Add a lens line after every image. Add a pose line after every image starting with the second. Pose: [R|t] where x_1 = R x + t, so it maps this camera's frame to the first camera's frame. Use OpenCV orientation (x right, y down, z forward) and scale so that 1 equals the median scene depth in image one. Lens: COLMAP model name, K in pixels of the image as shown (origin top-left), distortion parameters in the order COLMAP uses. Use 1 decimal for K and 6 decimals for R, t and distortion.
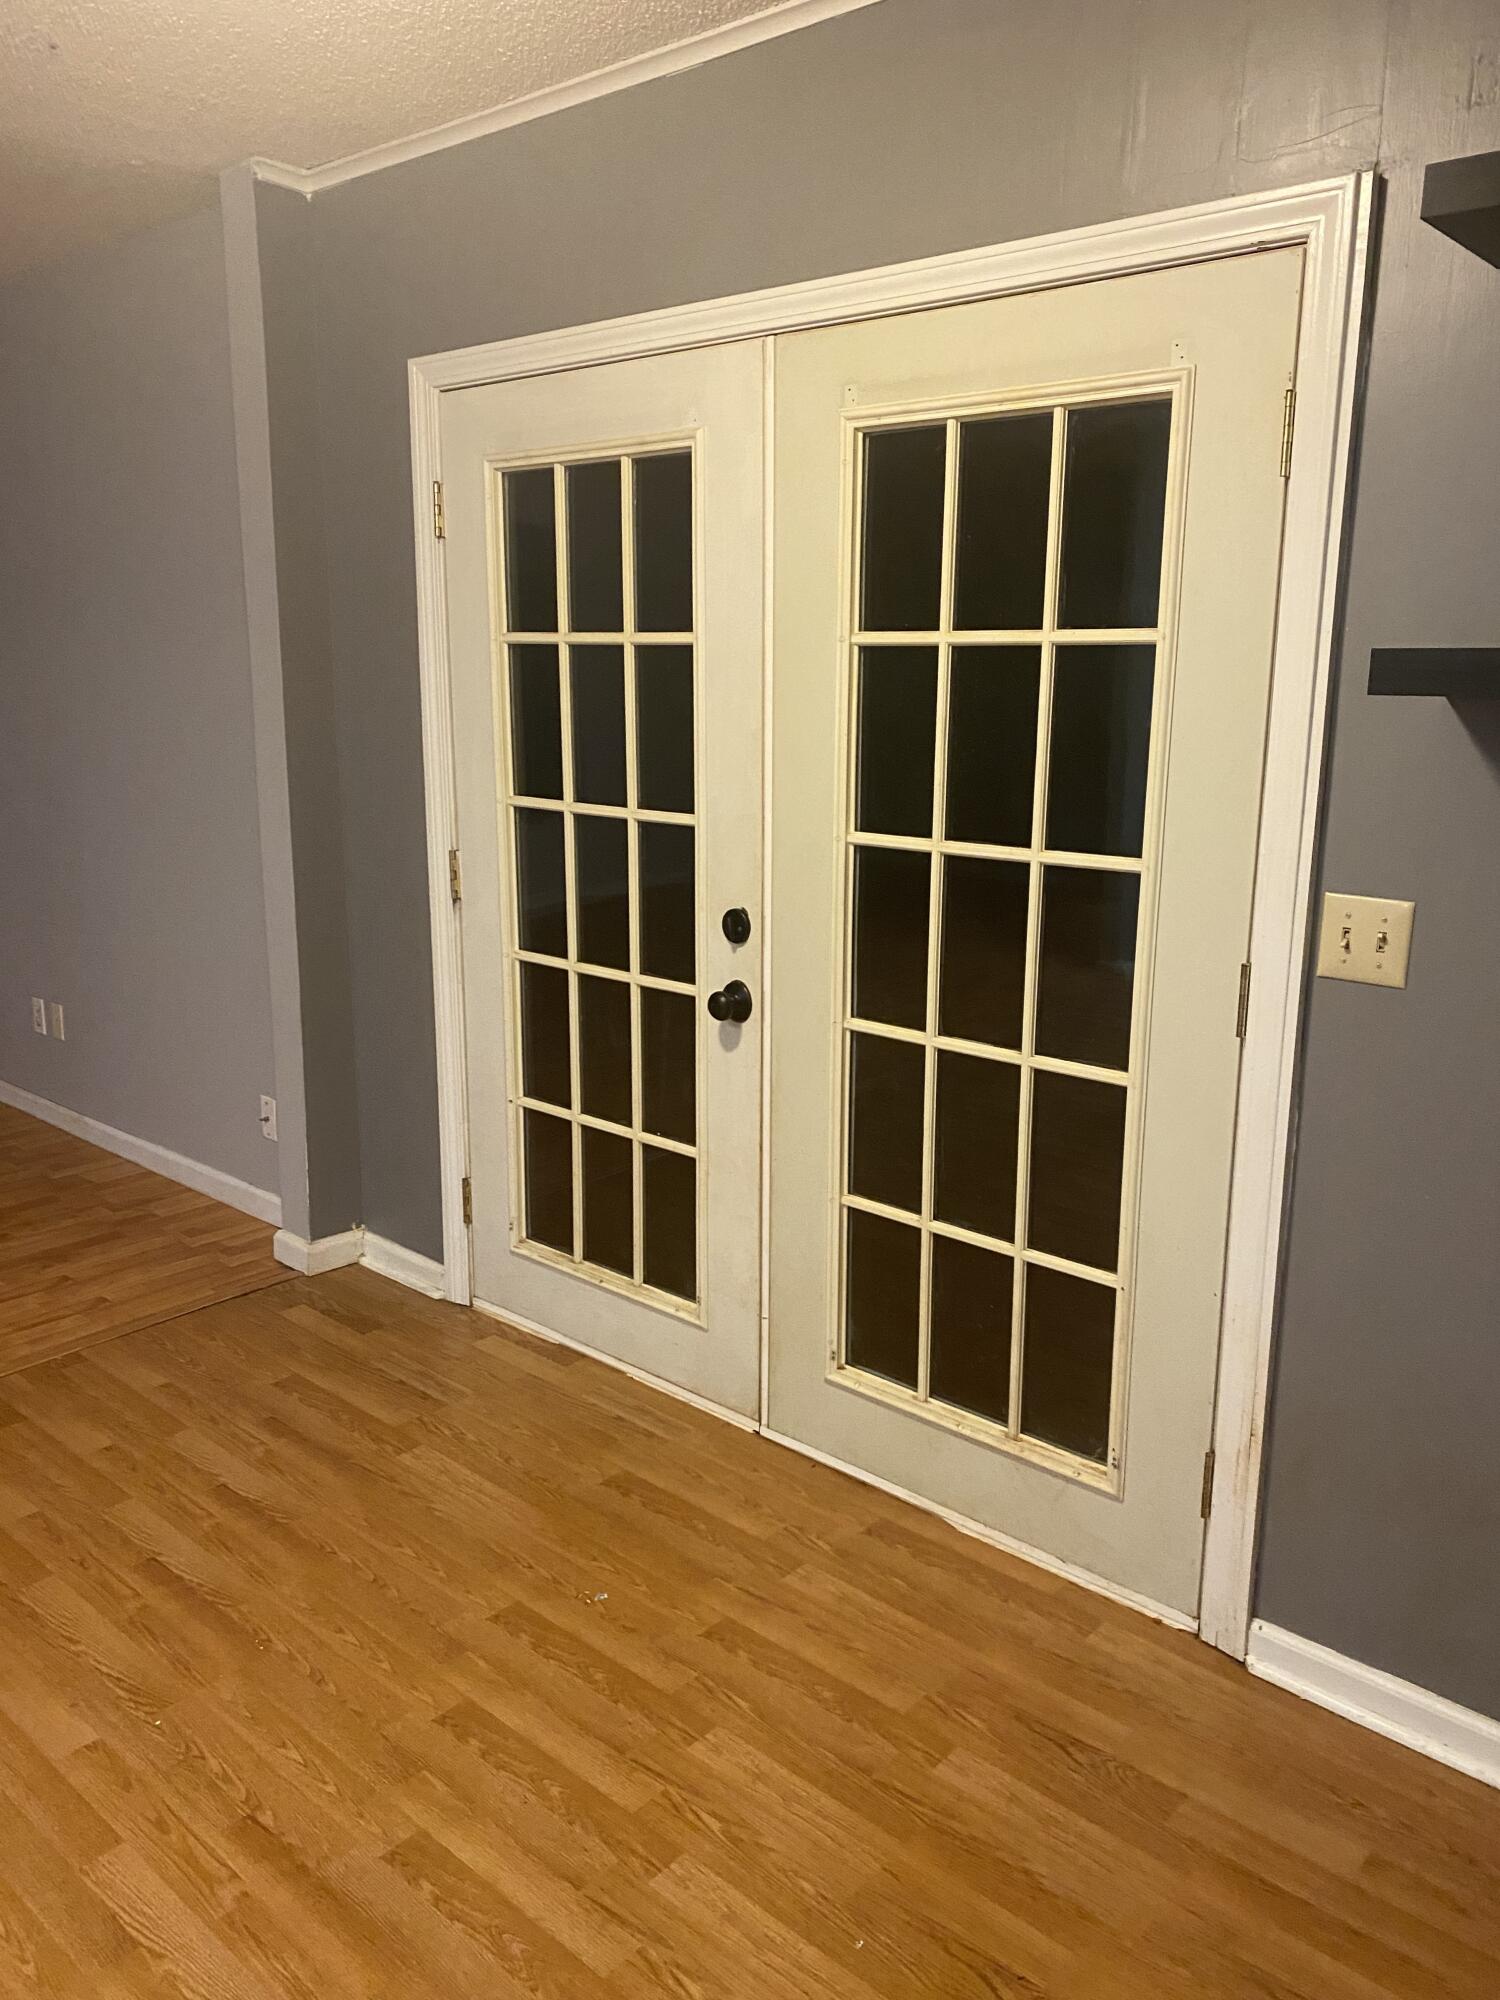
lens RADIAL K [[1530.4, 0, 750.0], [0, 1530.4, 1000.0], [0, 0, 1]] dist [0.035733, -0.005104]
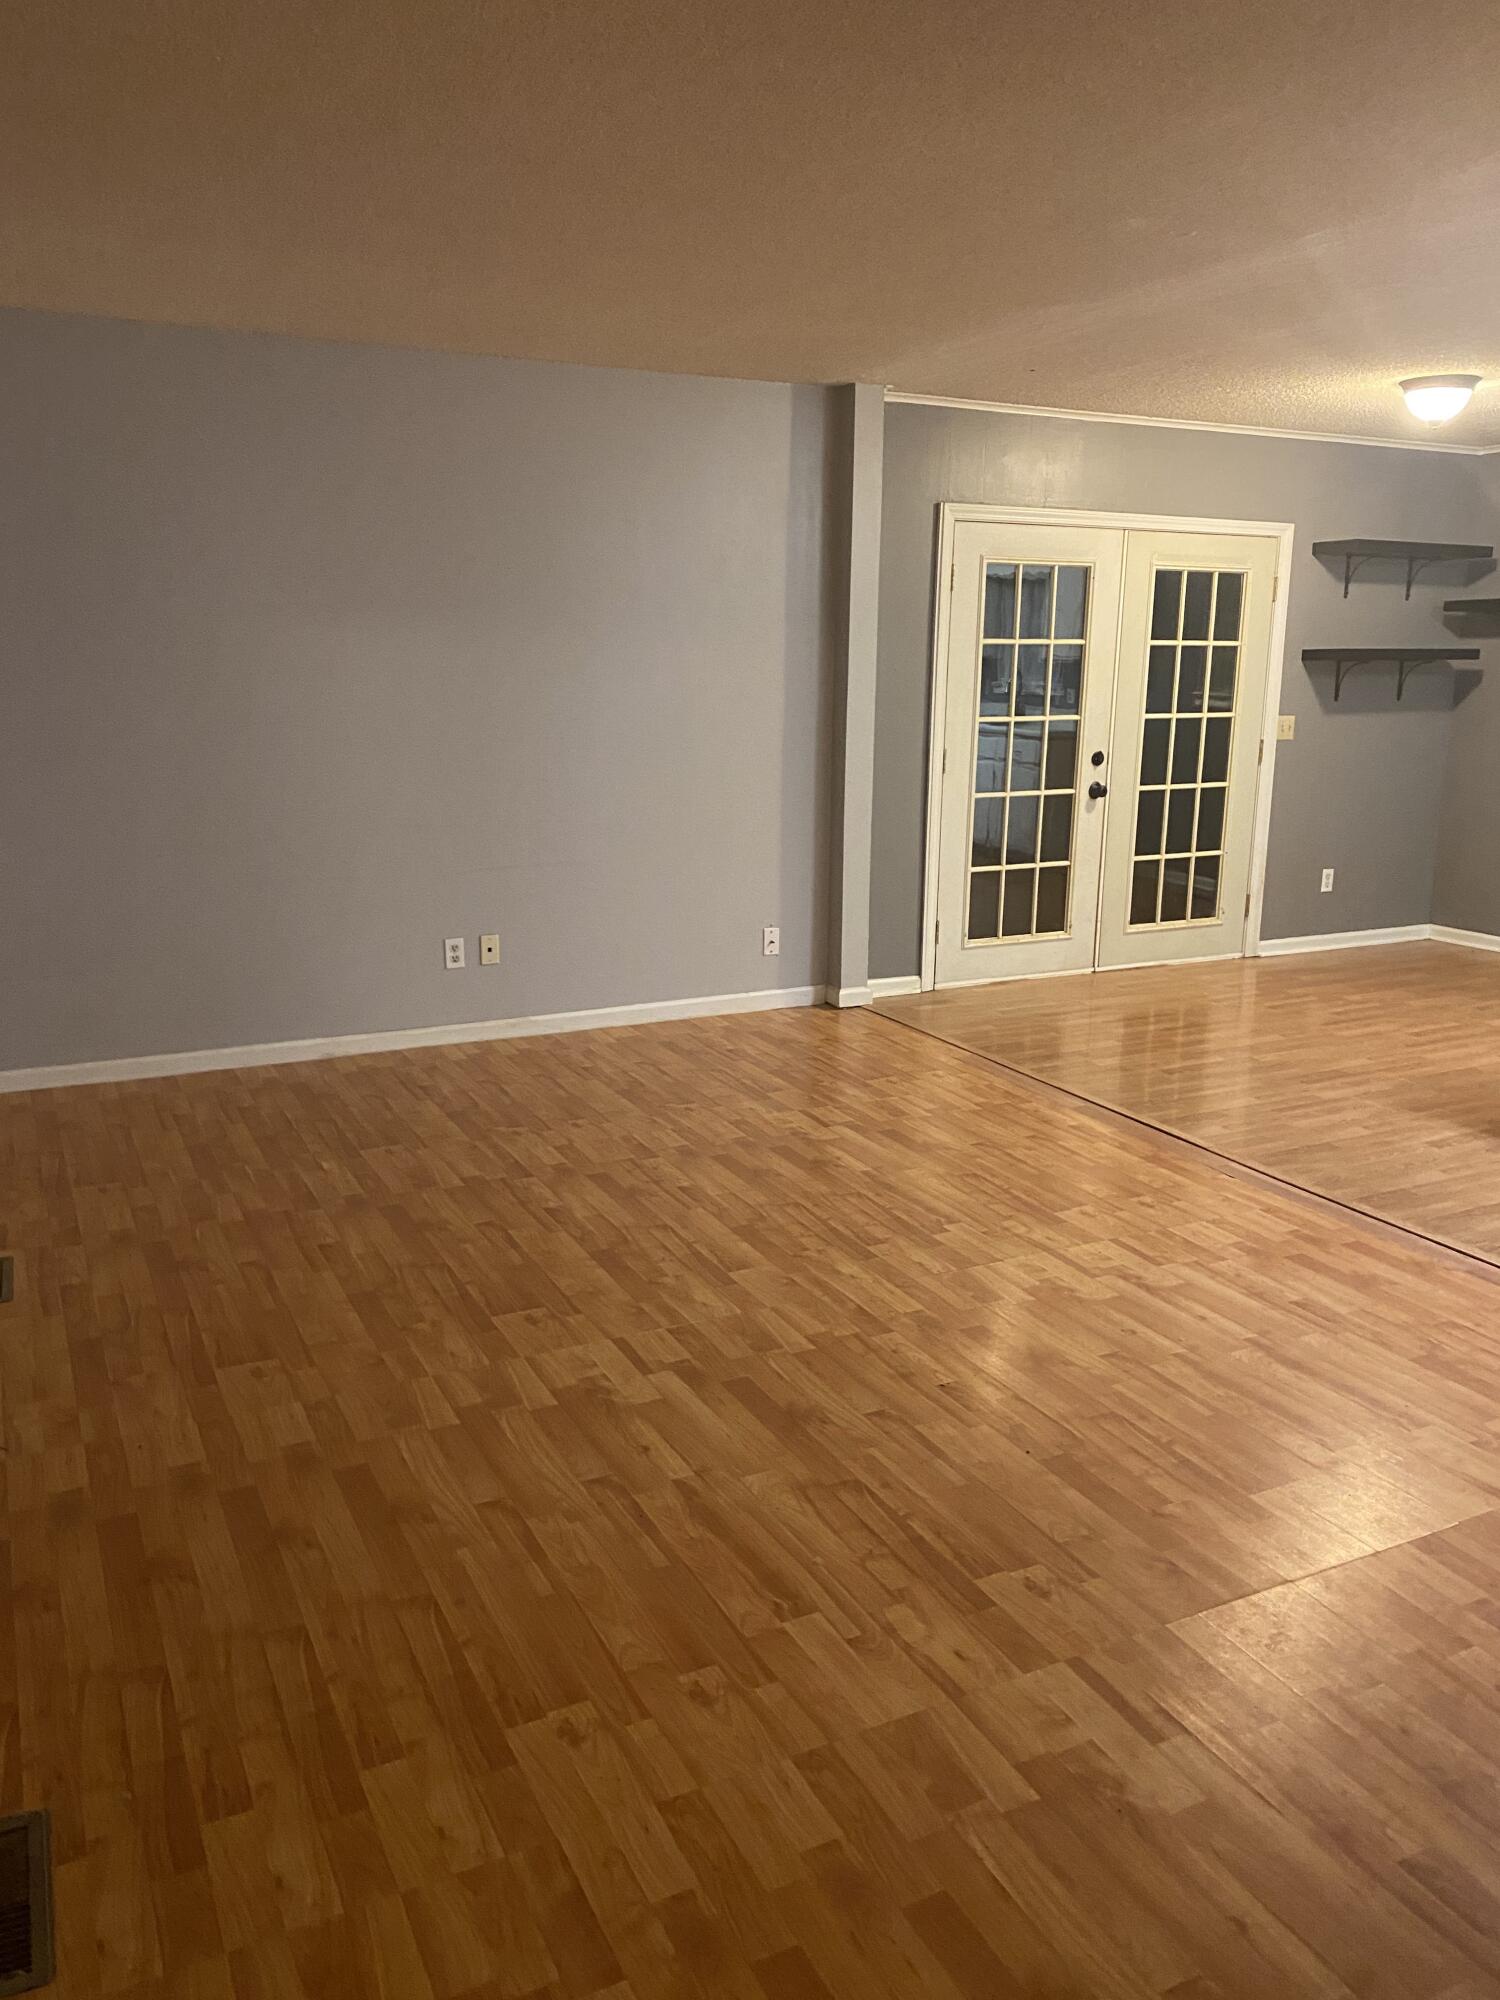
lens RADIAL K [[1514.5, 0, 764.5], [0, 1514.5, 989.6], [0, 0, 1]] dist [0.044296, -0.001984]
pose [[0.356469, -0.205782, 0.911364, -2.266809], [0.196140, 0.970189, 0.142347, -0.127864], [-0.913487, 0.128013, 0.386204, 0.535069]]
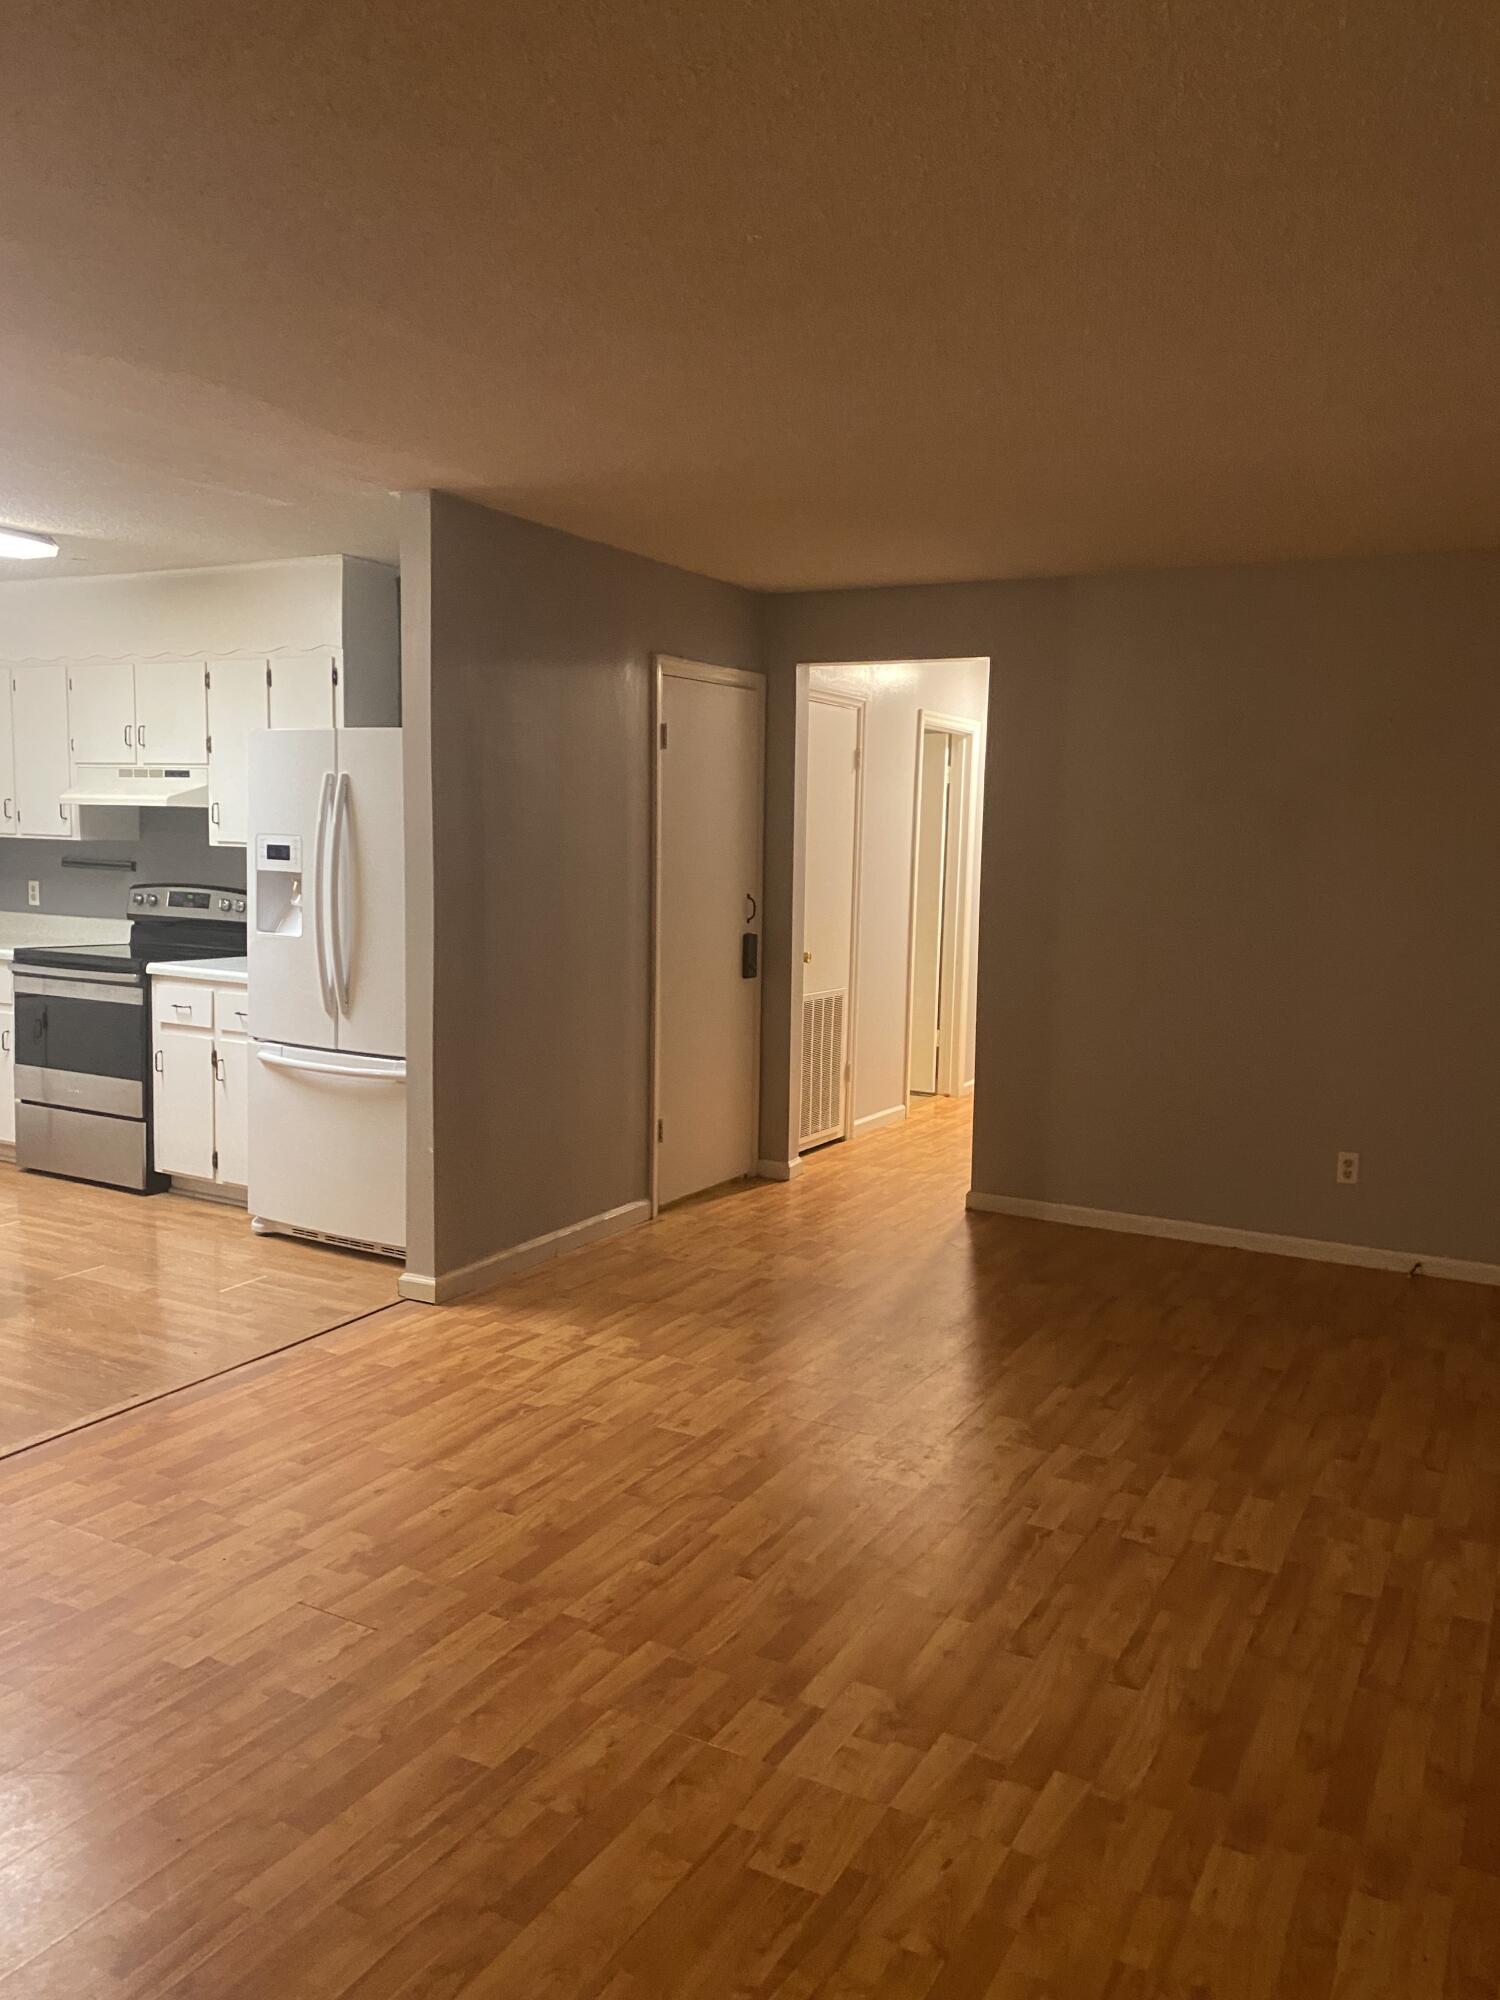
lens RADIAL K [[1530.4, 0, 750.0], [0, 1530.4, 1000.0], [0, 0, 1]] dist [0.035733, -0.005104]
pose [[-0.973239, -0.007780, -0.229664, -1.196196], [-0.081496, 0.946150, 0.313301, -0.383448], [0.214859, 0.323634, -0.921464, 1.671806]]
